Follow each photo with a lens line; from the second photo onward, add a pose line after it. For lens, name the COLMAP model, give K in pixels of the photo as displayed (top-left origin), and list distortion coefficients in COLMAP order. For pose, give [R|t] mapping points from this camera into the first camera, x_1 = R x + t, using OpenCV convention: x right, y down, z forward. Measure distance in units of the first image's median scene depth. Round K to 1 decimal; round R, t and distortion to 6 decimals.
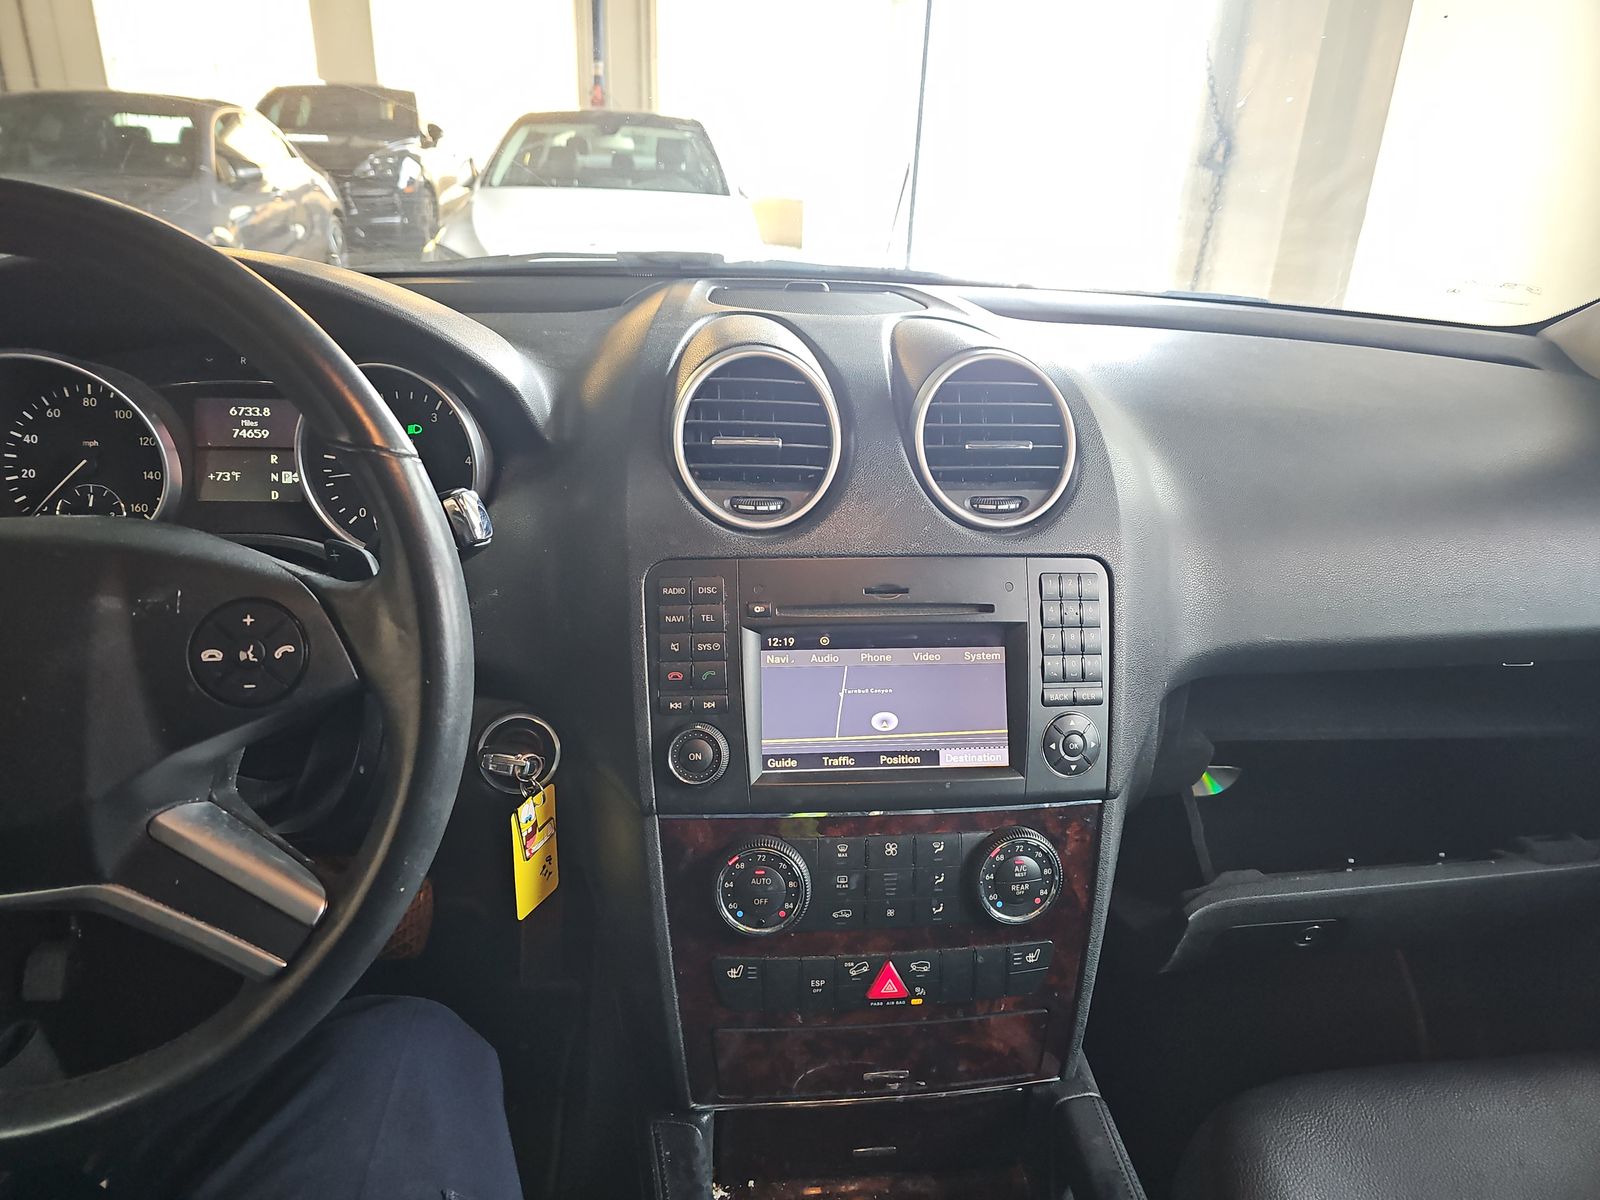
lens RADIAL K [[1081.0, 0, 801.6], [0, 1081.0, 585.5], [0, 0, 1]] dist [0.050914, -0.043422]
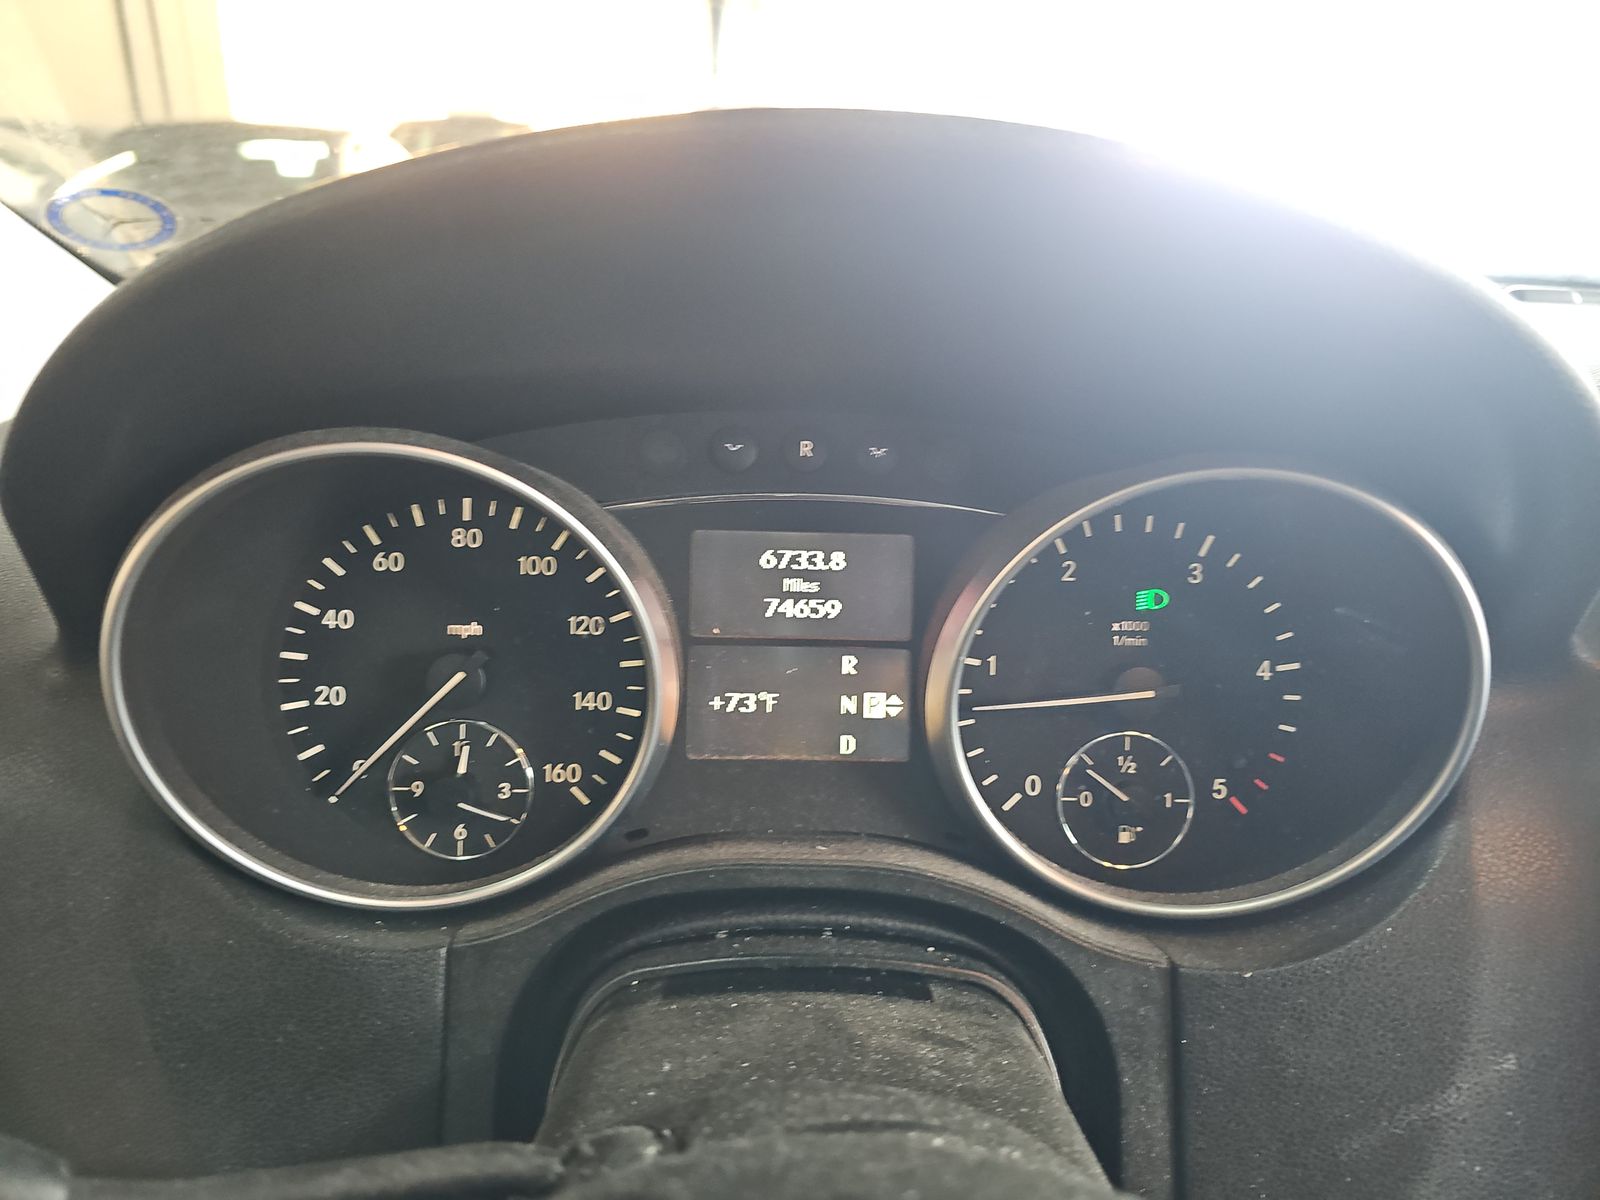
lens RADIAL K [[1081.0, 0, 806.2], [0, 1081.0, 600.4], [0, 0, 1]] dist [0.050914, -0.043422]
pose [[0.997498, 0.019610, -0.067927, -0.532710], [-0.020519, 0.999709, -0.012716, -0.154032], [0.067658, 0.014078, 0.997609, 0.629412]]
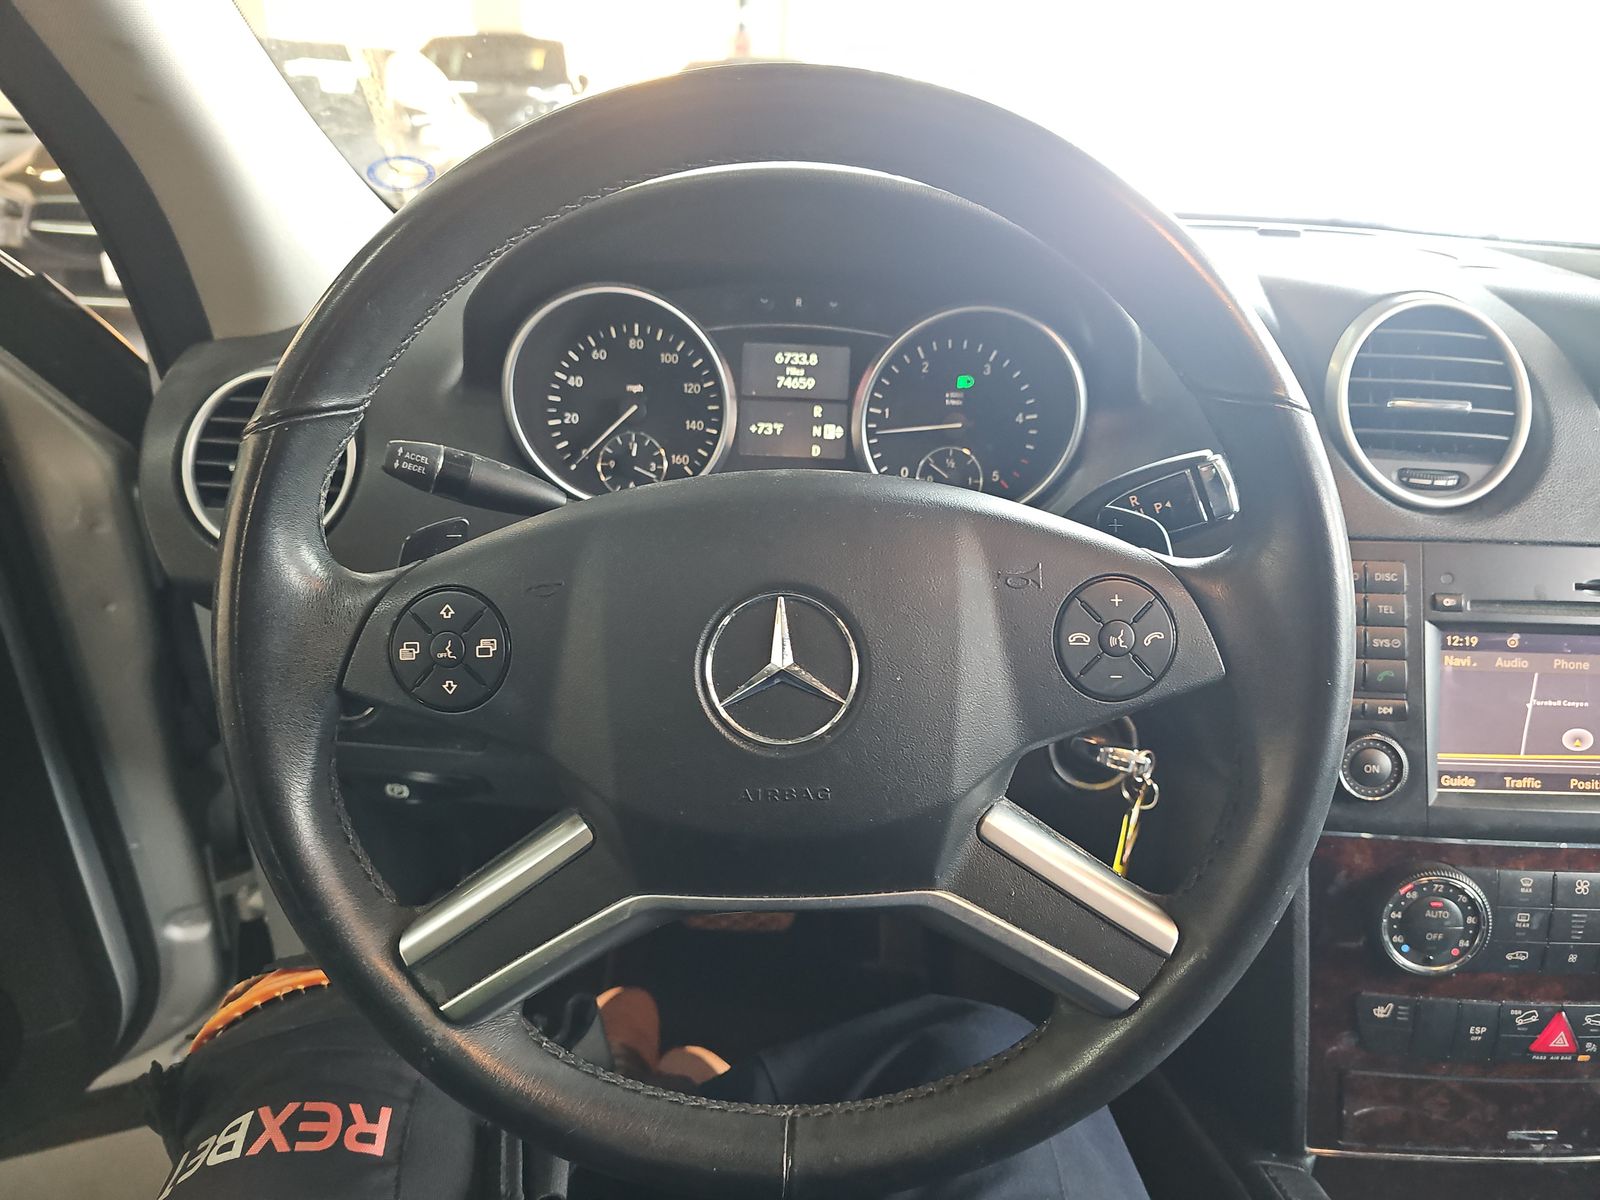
lens RADIAL K [[1081.0, 0, 805.3], [0, 1081.0, 612.1], [0, 0, 1]] dist [0.050914, -0.043422]
pose [[0.995026, 0.048335, -0.087101, -0.458568], [-0.043469, 0.997432, 0.056925, 0.002399], [0.089629, -0.052856, 0.994572, 0.088420]]
